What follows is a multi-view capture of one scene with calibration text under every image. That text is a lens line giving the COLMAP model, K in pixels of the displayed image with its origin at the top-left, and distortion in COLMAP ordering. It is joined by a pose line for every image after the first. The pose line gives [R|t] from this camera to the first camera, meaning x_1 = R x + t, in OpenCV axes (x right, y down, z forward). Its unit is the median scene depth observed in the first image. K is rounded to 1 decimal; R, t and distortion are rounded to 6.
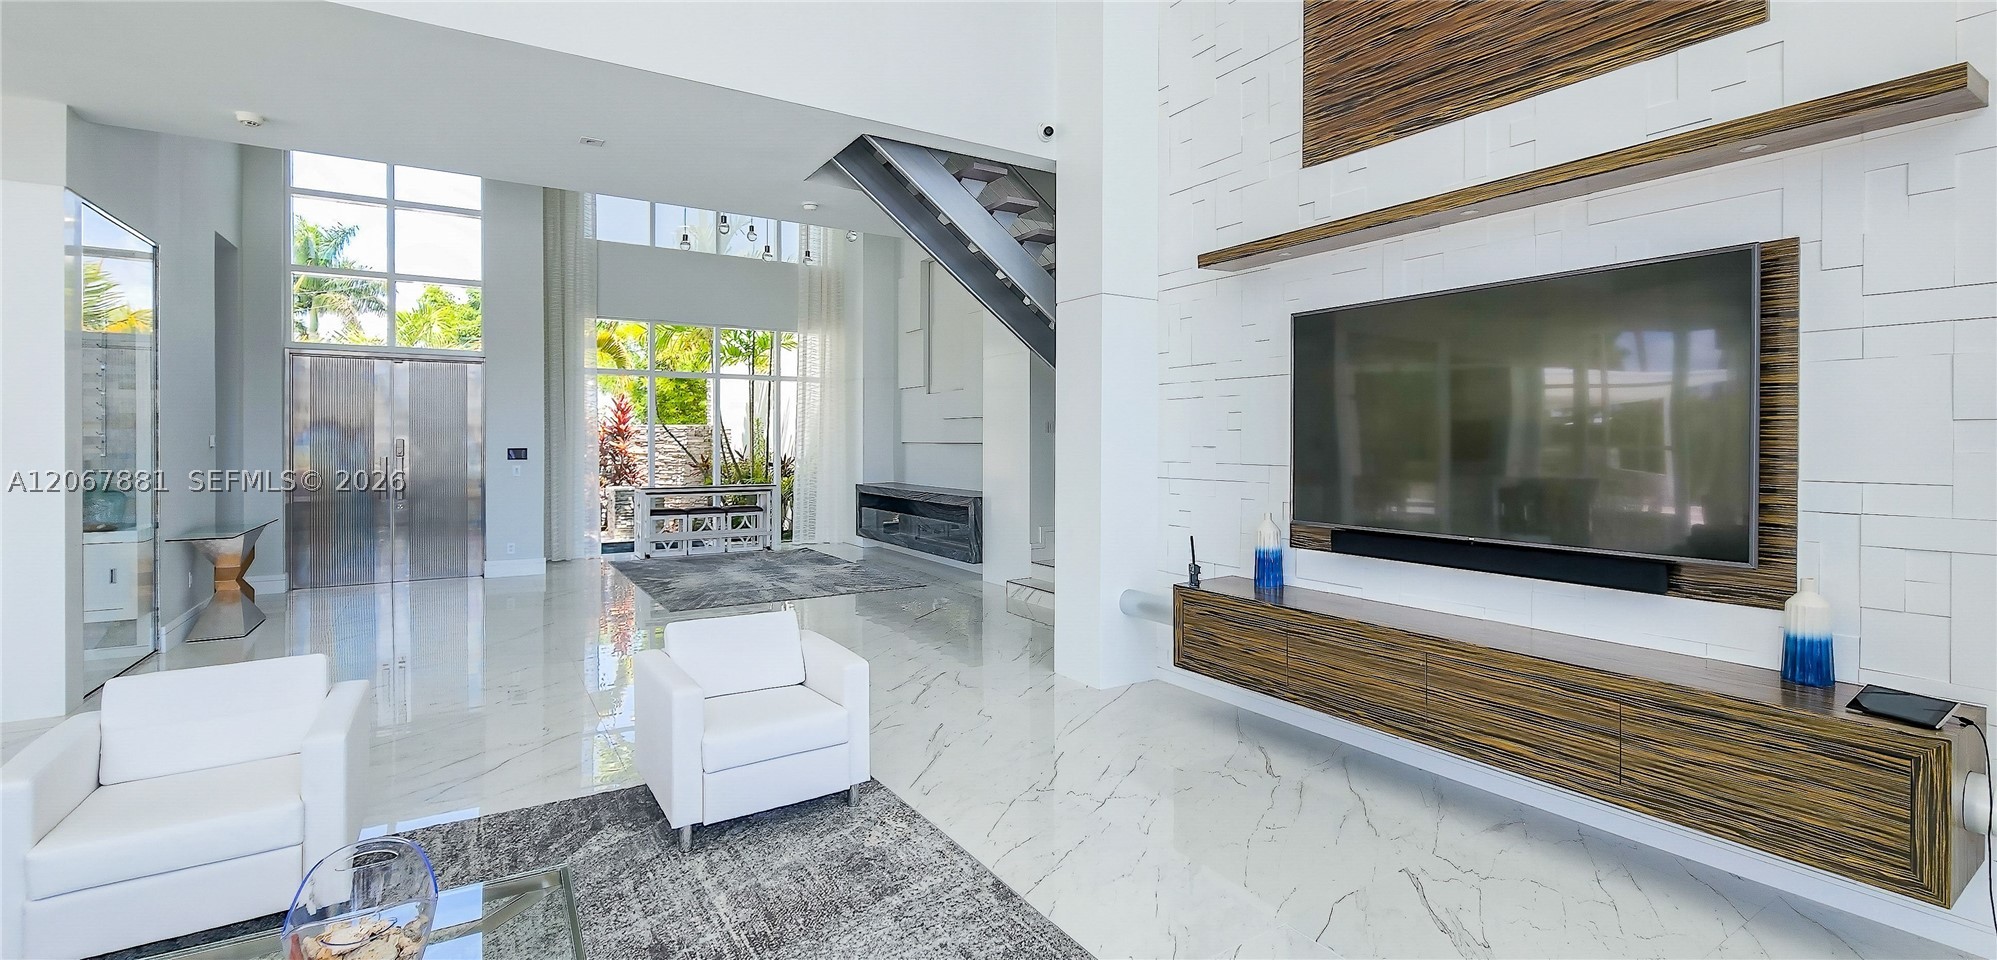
lens RADIAL K [[845.3, 0, 1040.6], [0, 845.3, 462.0], [0, 0, 1]] dist [-0.000915, 0.000017]
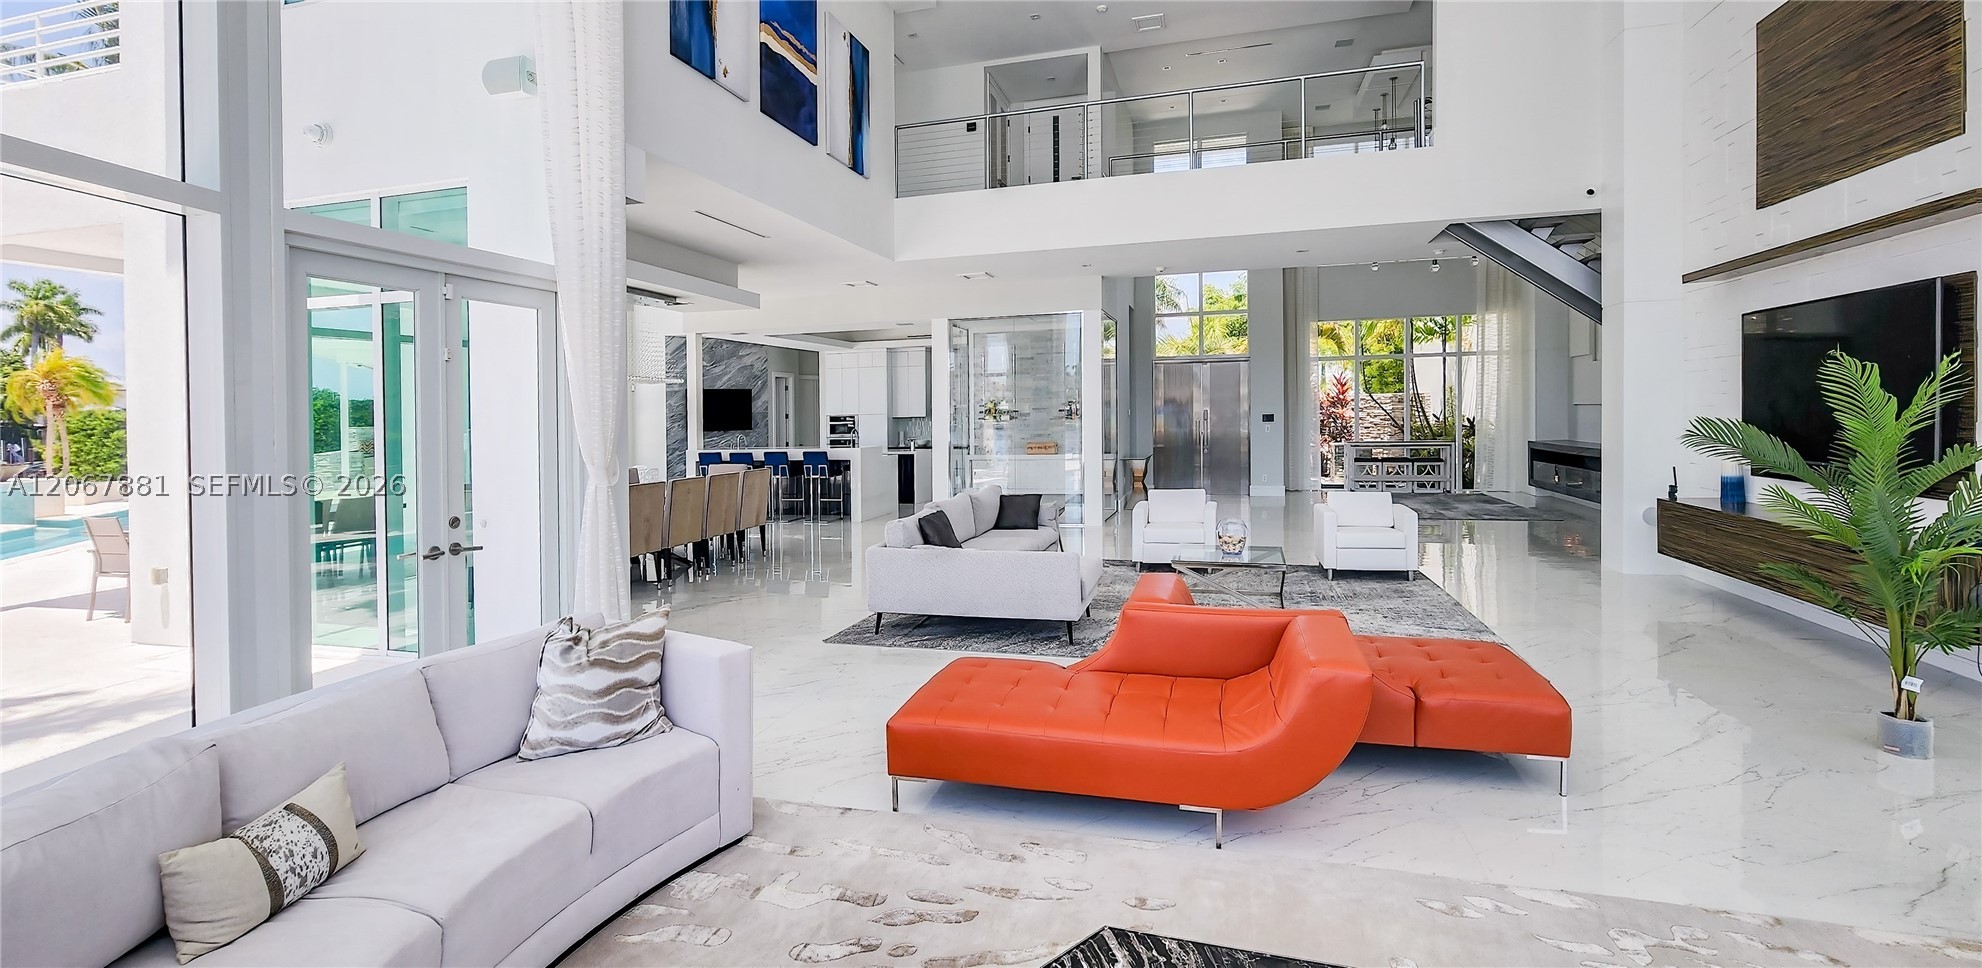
lens RADIAL K [[856.9, 0, 990.4], [0, 856.9, 433.4], [0, 0, 1]] dist [-0.002323, -0.000348]
pose [[0.644804, 0.003185, -0.764342, 0.245602], [0.002638, 0.999976, 0.006392, 0.007388], [0.764344, -0.006138, 0.644780, -0.390645]]
